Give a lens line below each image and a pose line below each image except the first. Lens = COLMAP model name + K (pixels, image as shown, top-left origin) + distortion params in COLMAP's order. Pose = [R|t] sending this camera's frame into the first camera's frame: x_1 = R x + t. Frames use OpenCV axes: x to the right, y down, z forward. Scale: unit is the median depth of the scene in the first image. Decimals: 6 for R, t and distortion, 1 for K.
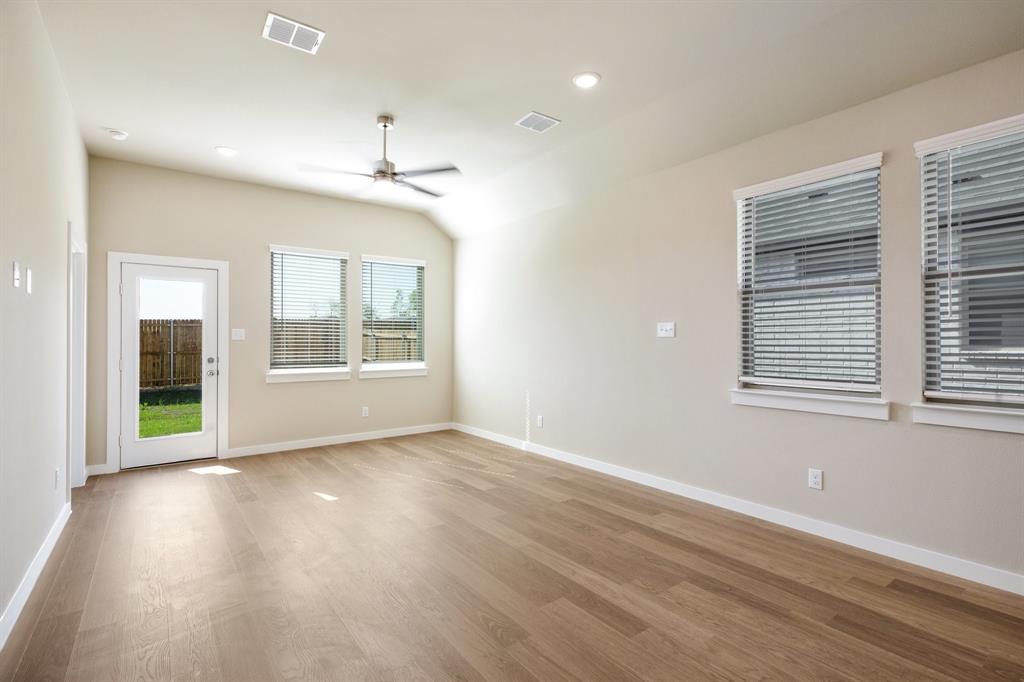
lens RADIAL K [[476.2, 0, 528.9], [0, 476.2, 342.3], [0, 0, 1]] dist [-0.000337, -0.000487]
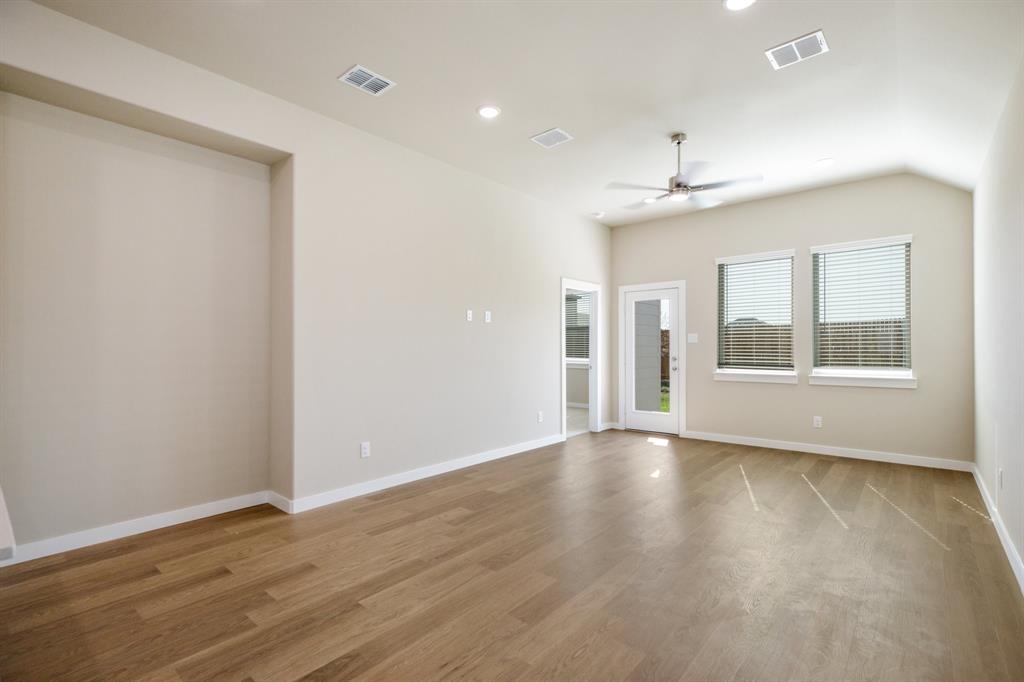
lens RADIAL K [[476.2, 0, 510.9], [0, 476.2, 344.1], [0, 0, 1]] dist [-0.000337, -0.000487]
pose [[0.196401, -0.005692, -0.980507, 0.622992], [0.003408, 0.999981, -0.005123, 0.004298], [0.980518, -0.002335, 0.196417, 0.384427]]
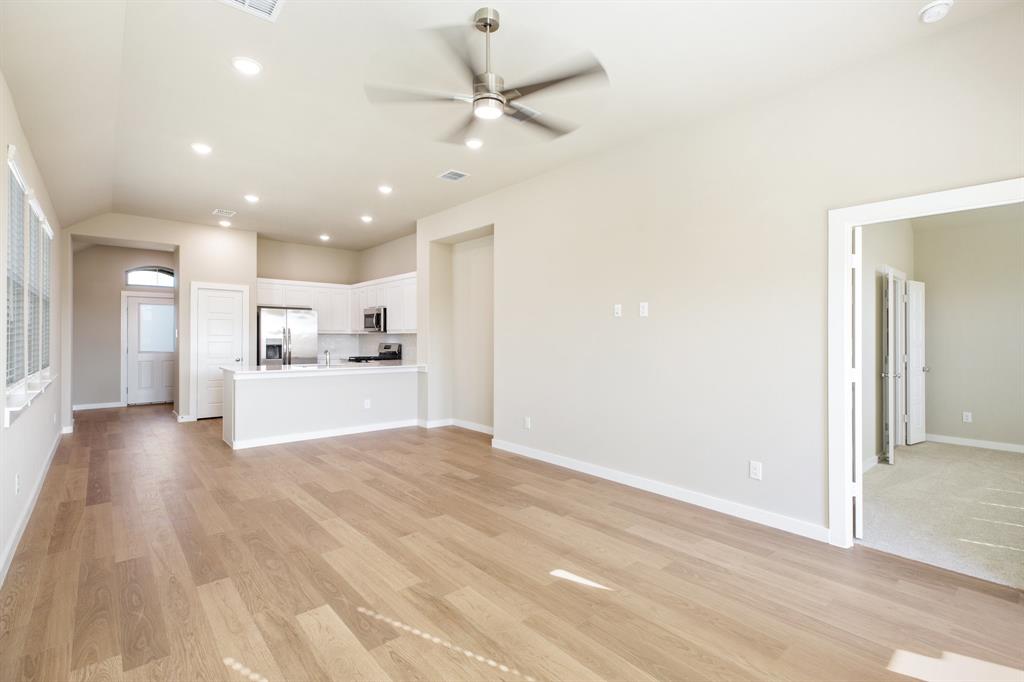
lens RADIAL K [[476.2, 0, 517.7], [0, 476.2, 340.4], [0, 0, 1]] dist [-0.000337, -0.000487]
pose [[-0.998767, -0.003080, -0.049552, -0.287183], [-0.003185, 0.999993, 0.002050, -0.009862], [0.049545, 0.002205, -0.998769, 1.540216]]
